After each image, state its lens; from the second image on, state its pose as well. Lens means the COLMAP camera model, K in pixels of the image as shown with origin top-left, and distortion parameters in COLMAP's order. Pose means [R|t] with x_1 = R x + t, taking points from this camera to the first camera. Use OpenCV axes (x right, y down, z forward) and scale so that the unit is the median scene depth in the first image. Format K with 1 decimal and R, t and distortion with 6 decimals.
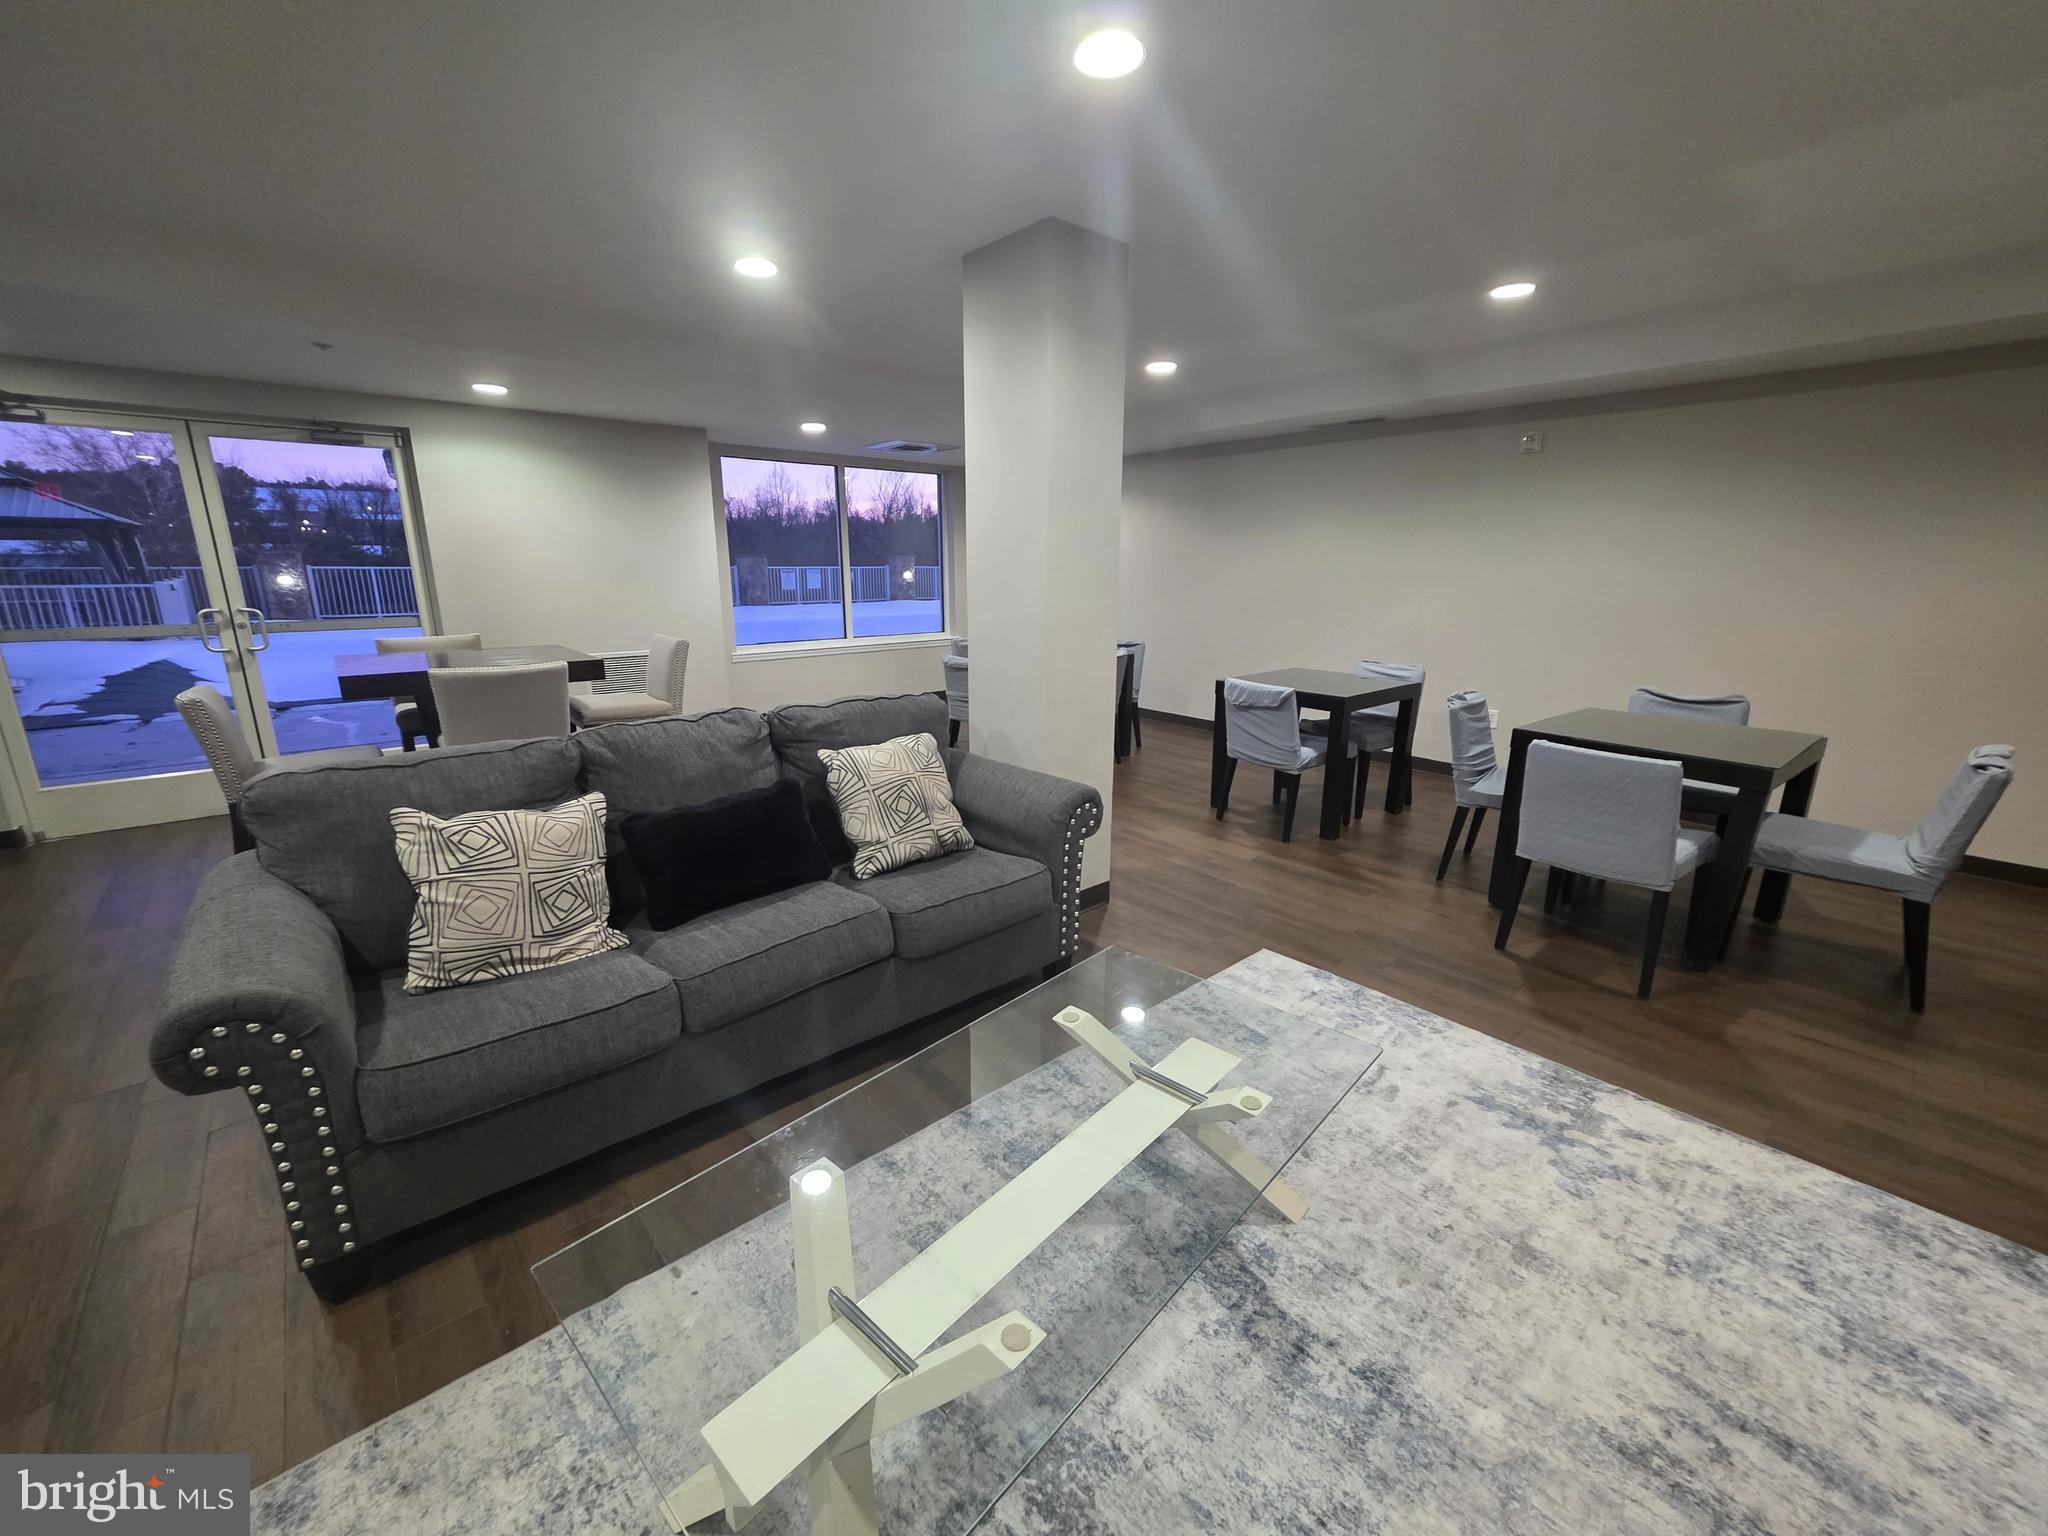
lens RADIAL K [[814.9, 0, 1020.2], [0, 814.9, 766.8], [0, 0, 1]] dist [0.003555, 0.000467]
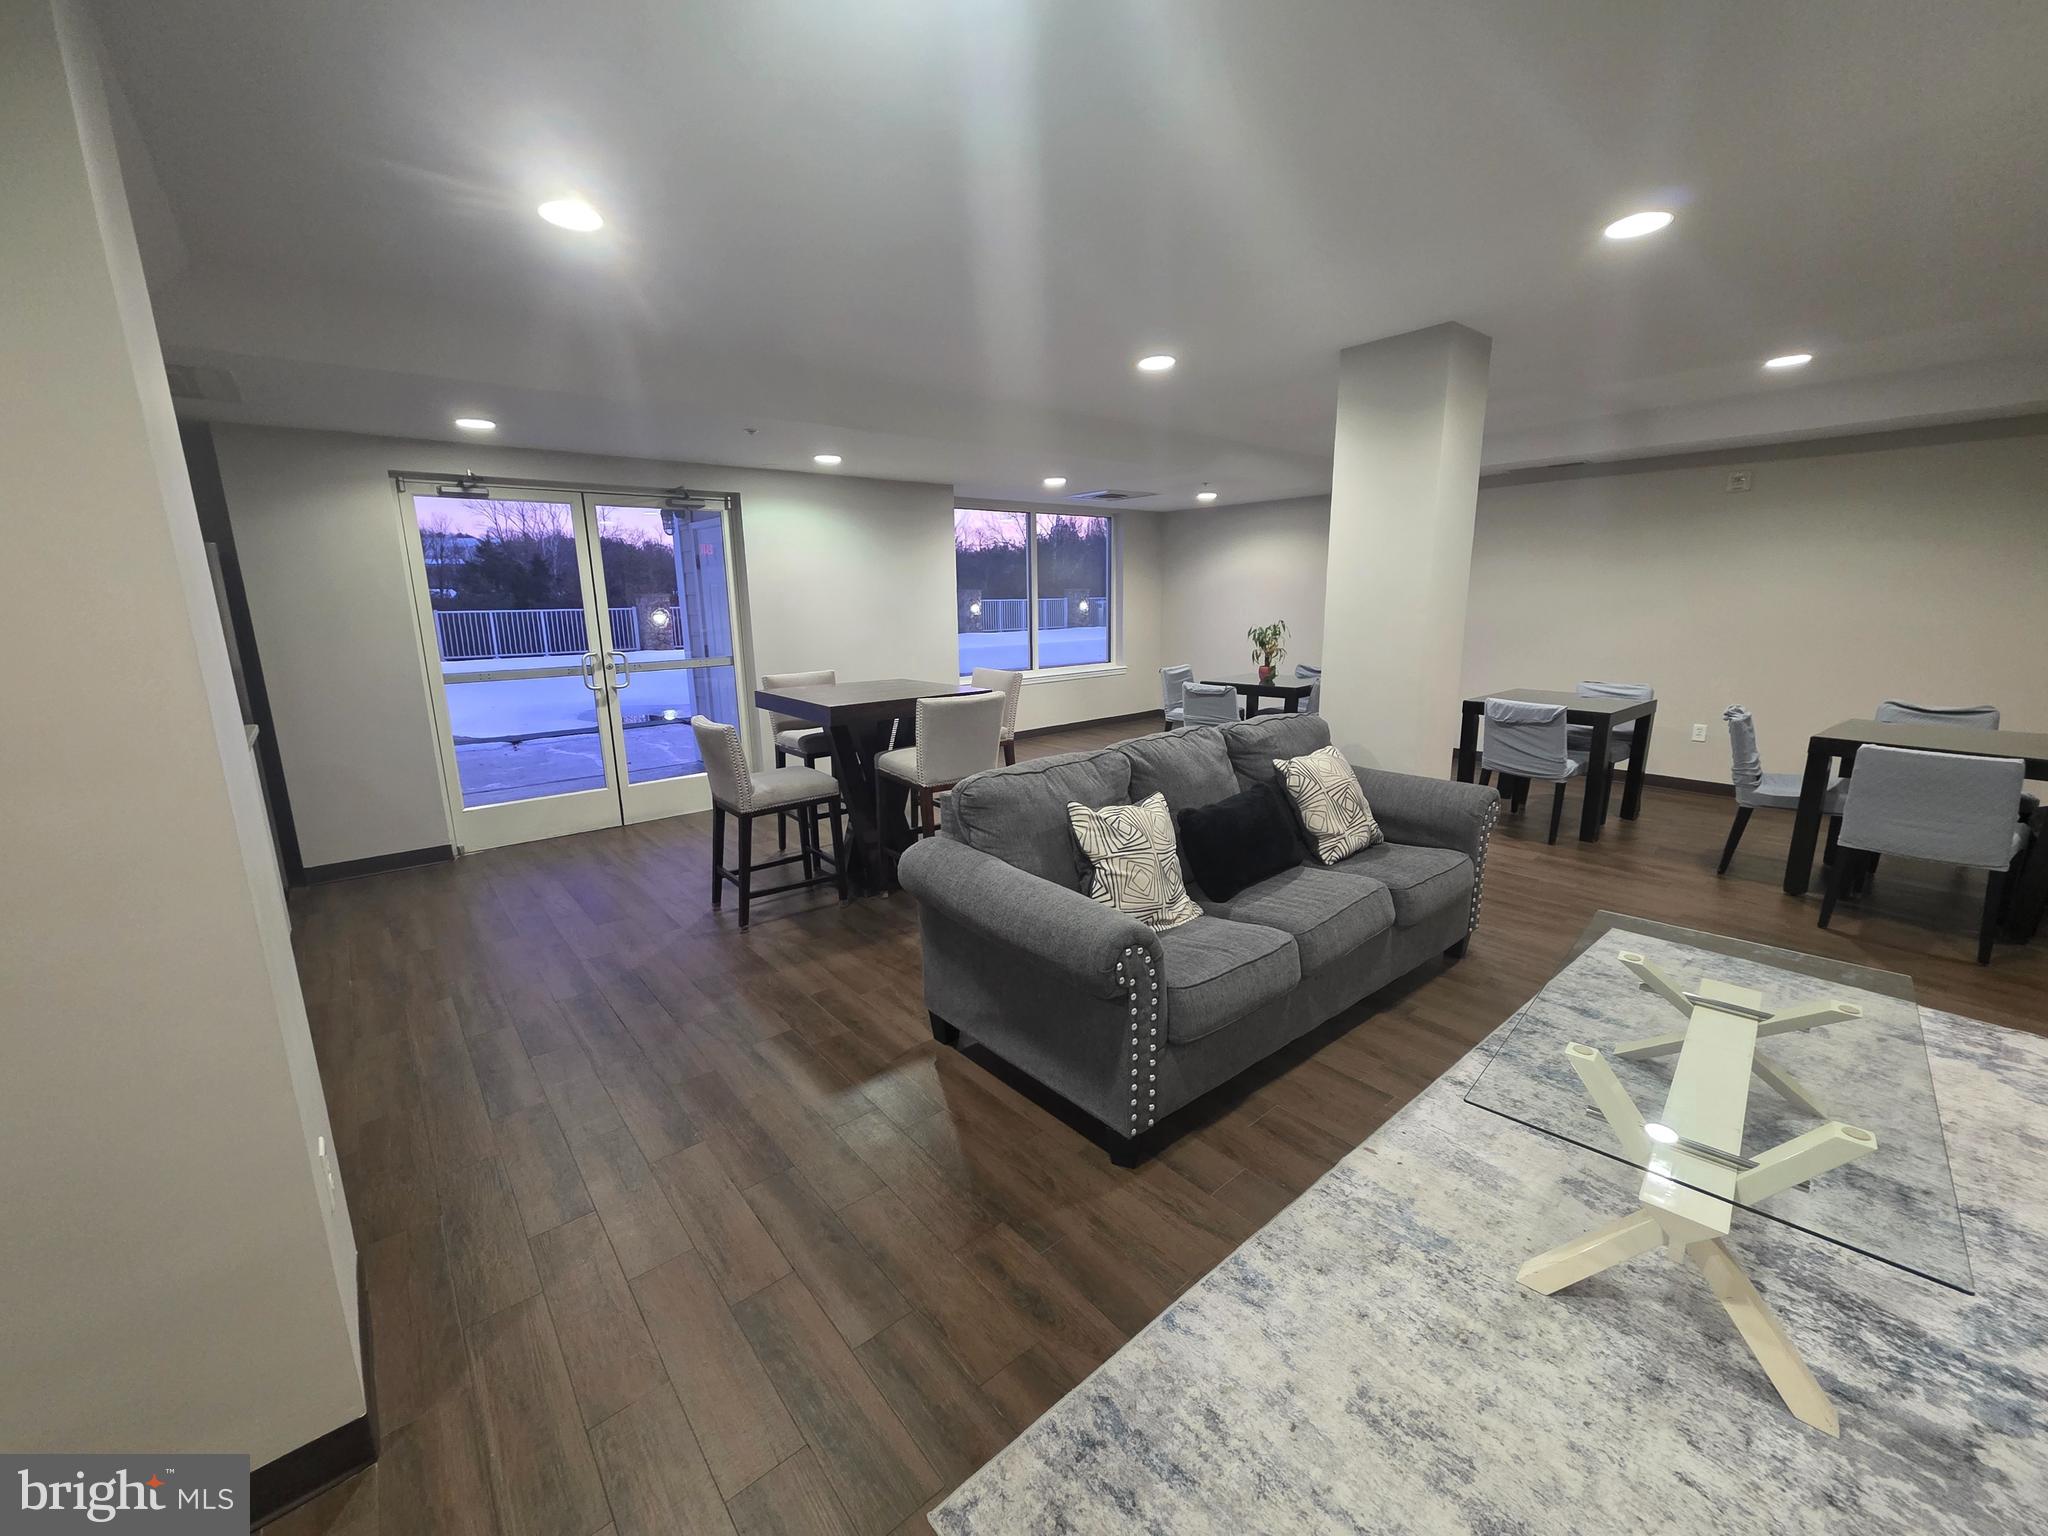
lens RADIAL K [[814.9, 0, 1018.5], [0, 814.9, 767.8], [0, 0, 1]] dist [0.003555, 0.000467]
pose [[0.999559, -0.013098, -0.026633, -0.611759], [0.012169, 0.999322, -0.034749, 0.029364], [0.027070, 0.034410, 0.999041, -0.224562]]
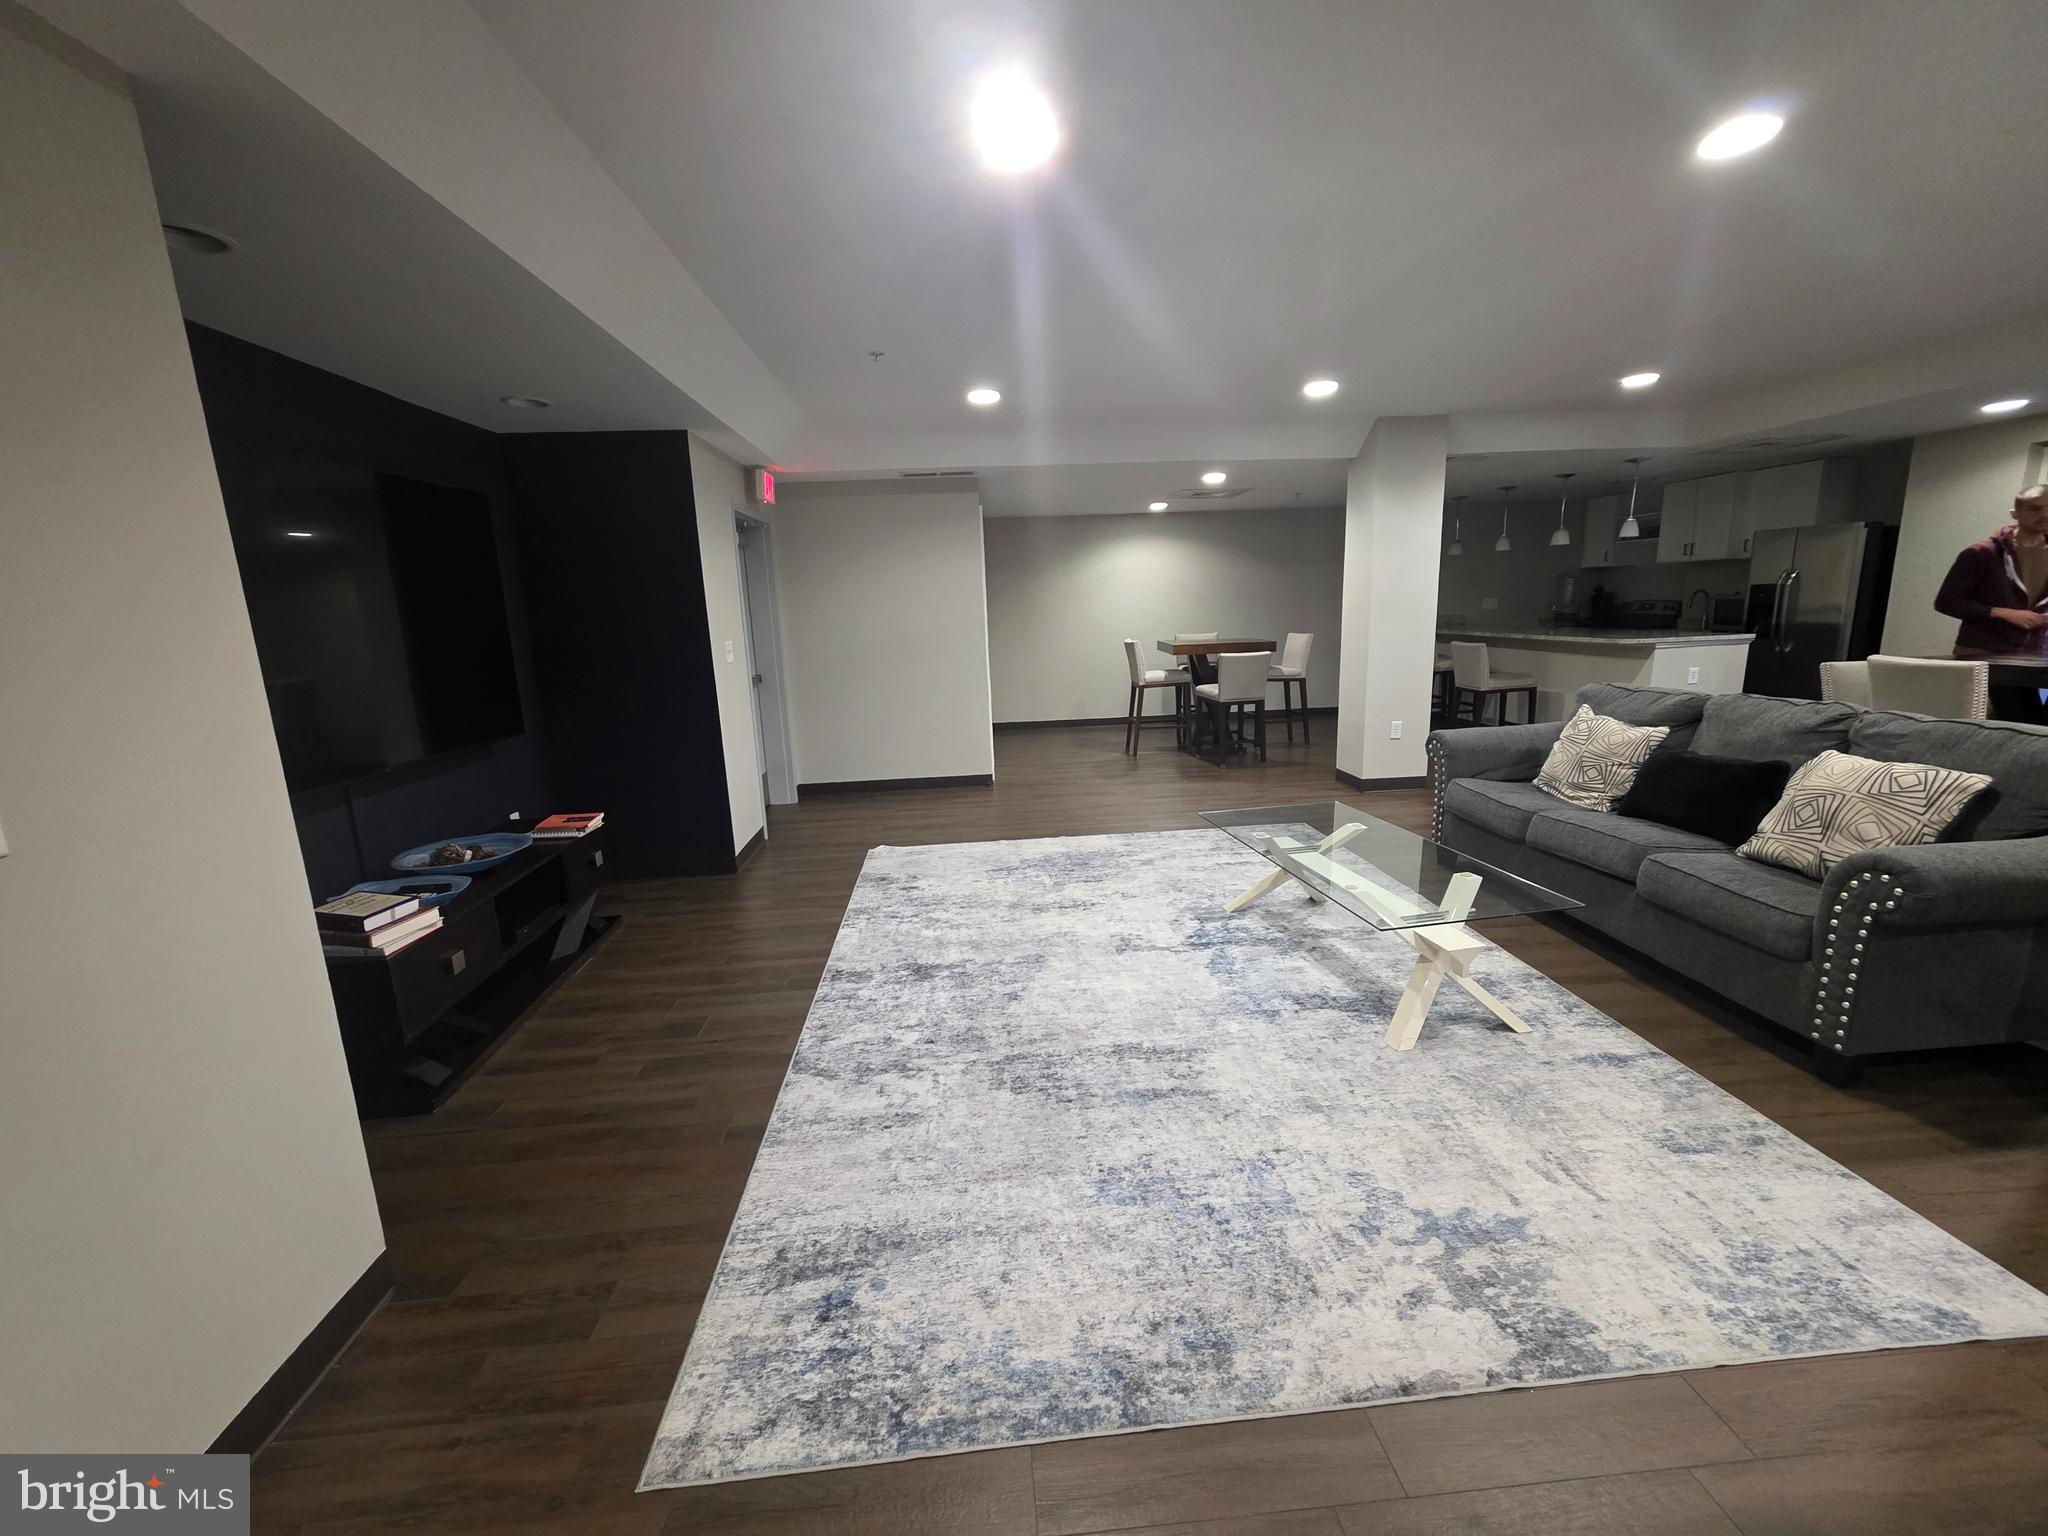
lens RADIAL K [[814.9, 0, 1025.2], [0, 814.9, 764.4], [0, 0, 1]] dist [0.003555, 0.000467]
pose [[-0.597161, 0.175184, -0.782758, 1.232387], [-0.163960, 0.928596, 0.332906, -0.189295], [0.785185, 0.327139, -0.525798, 0.771195]]
